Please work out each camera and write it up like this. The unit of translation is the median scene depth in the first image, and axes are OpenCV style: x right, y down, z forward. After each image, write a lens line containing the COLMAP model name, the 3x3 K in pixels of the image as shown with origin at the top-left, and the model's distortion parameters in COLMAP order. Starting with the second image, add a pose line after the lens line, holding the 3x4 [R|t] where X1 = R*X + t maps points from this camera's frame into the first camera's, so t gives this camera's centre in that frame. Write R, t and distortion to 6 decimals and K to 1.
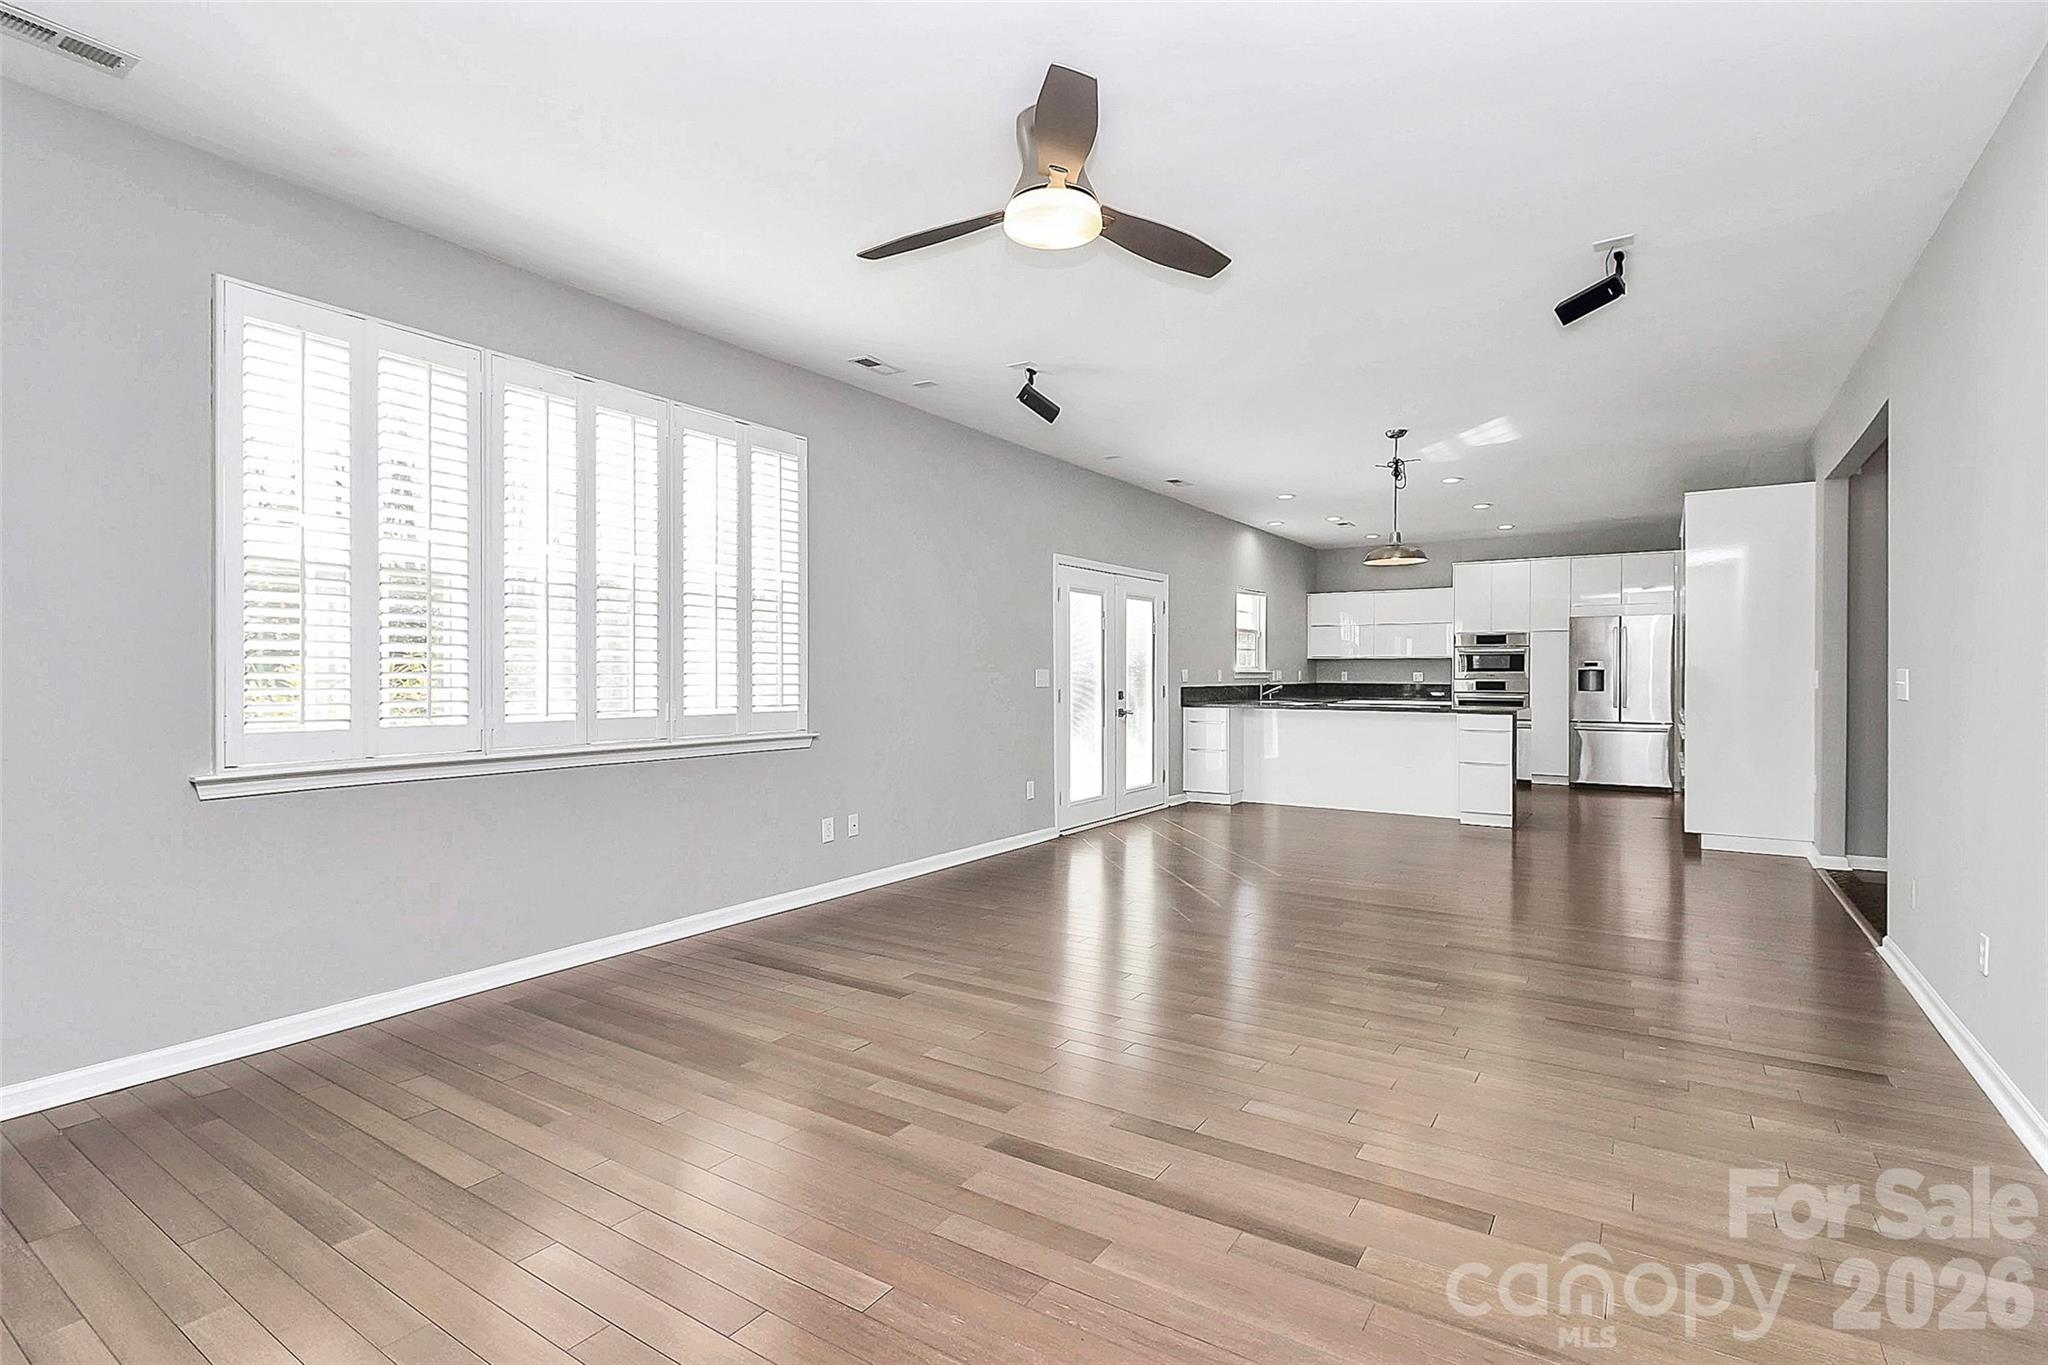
lens RADIAL K [[979.1, 0, 1018.6], [0, 979.1, 687.0], [0, 0, 1]] dist [-0.000108, -0.005188]
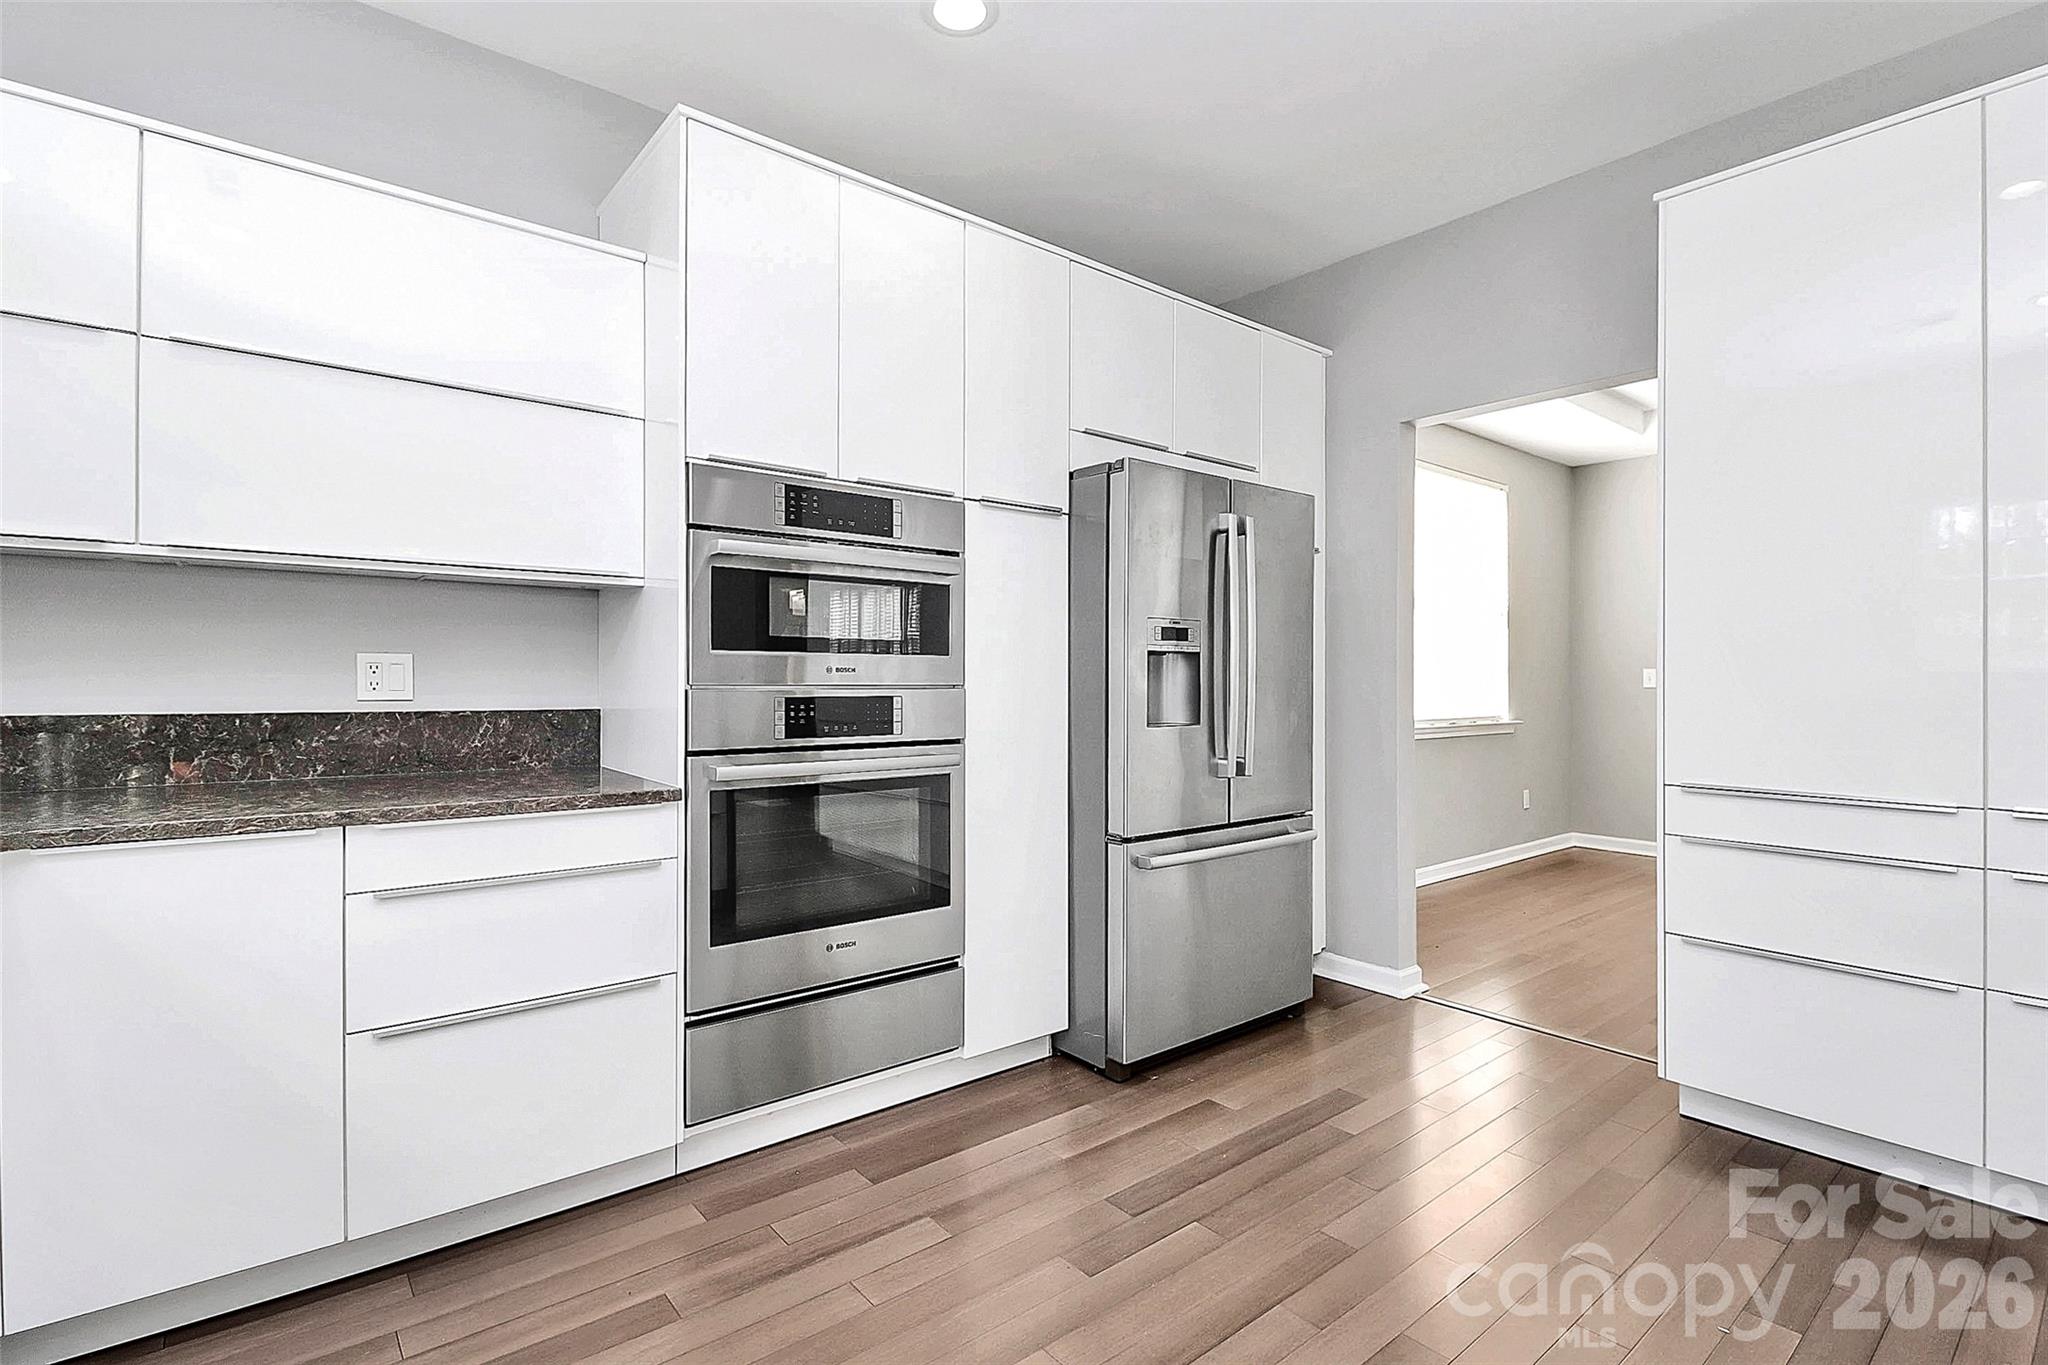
lens RADIAL K [[979.1, 0, 1018.6], [0, 979.1, 687.0], [0, 0, 1]] dist [-0.000108, -0.005188]
pose [[0.280259, 0.005311, 0.959910, 0.281318], [-0.000007, 0.999985, -0.005530, -0.006633], [-0.959924, 0.001543, 0.280255, 0.907484]]
